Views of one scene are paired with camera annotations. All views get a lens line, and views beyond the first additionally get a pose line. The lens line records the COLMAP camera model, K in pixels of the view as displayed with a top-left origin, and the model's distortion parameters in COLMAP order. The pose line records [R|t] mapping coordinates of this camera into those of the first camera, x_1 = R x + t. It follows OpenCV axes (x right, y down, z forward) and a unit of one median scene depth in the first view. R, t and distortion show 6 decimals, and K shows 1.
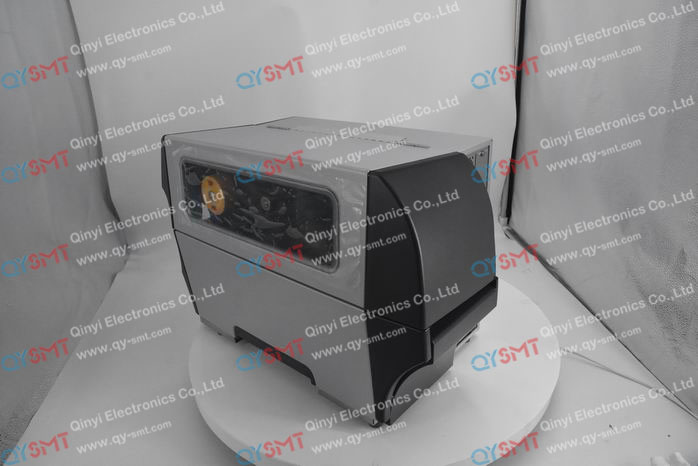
lens RADIAL K [[484.6, 0, 349.0], [0, 484.6, 233.0], [0, 0, 1]] dist [0.001920, -0.000285]
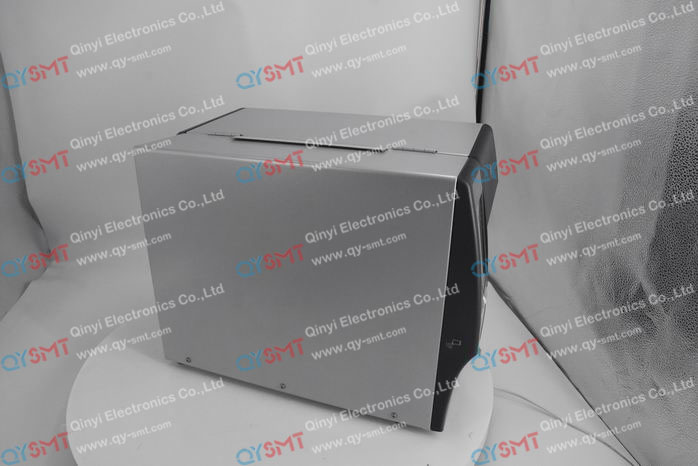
lens RADIAL K [[484.6, 0, 349.0], [0, 484.6, 233.0], [0, 0, 1]] dist [0.001920, -0.000285]
pose [[1.000000, -0.000186, 0.000212, -0.000202], [0.000186, 1.000000, -0.000541, 0.387193], [-0.000212, 0.000541, 1.000000, 0.000076]]
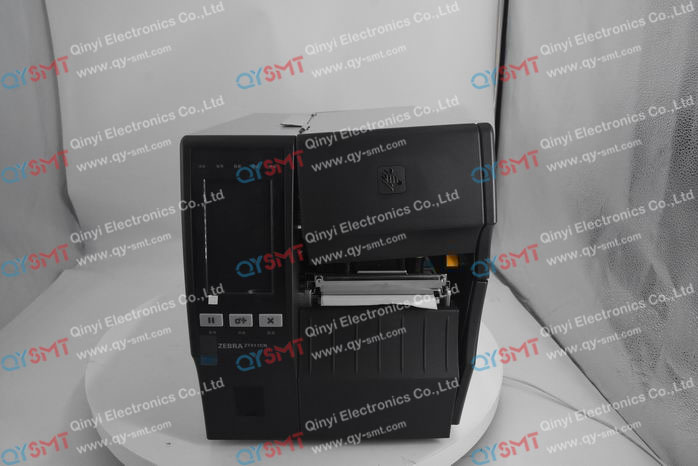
lens RADIAL K [[484.6, 0, 349.0], [0, 484.6, 233.0], [0, 0, 1]] dist [0.001920, -0.000285]
pose [[1.000000, -0.000056, 0.000184, -0.000029], [0.000056, 1.000000, 0.000153, -0.387813], [-0.000184, -0.000153, 1.000000, -0.000120]]
